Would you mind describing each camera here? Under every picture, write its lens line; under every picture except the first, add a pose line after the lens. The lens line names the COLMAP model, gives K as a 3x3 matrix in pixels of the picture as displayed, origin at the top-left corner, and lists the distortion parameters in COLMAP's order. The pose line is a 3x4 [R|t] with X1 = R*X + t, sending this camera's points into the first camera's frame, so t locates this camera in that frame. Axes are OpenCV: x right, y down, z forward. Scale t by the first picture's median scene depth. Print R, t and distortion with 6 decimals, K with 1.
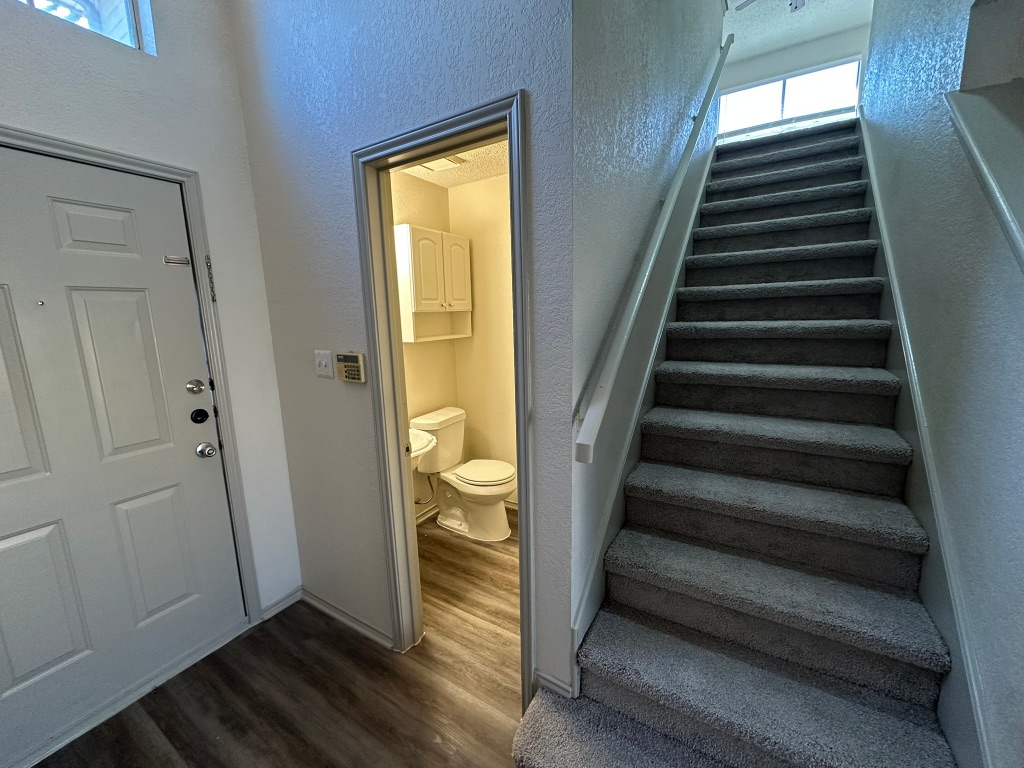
lens RADIAL K [[407.9, 0, 512.0], [0, 407.9, 384.0], [0, 0, 1]] dist [-0.002188, 0.000122]
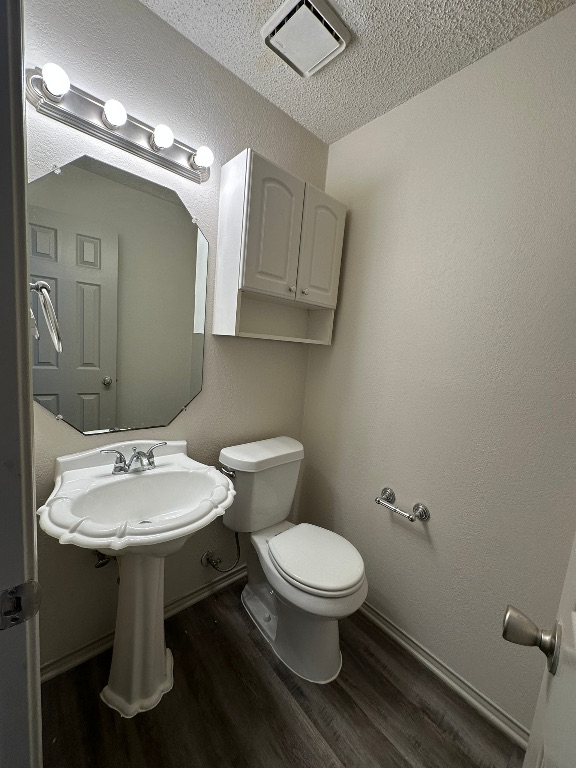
lens RADIAL K [[305.9, 0, 288.0], [0, 305.9, 384.0], [0, 0, 1]] dist [-0.002188, 0.000122]
pose [[0.947935, 0.140785, -0.285656, -0.008056], [-0.157992, 0.986709, -0.037990, -0.018498], [0.276511, 0.081144, 0.957579, 0.512580]]
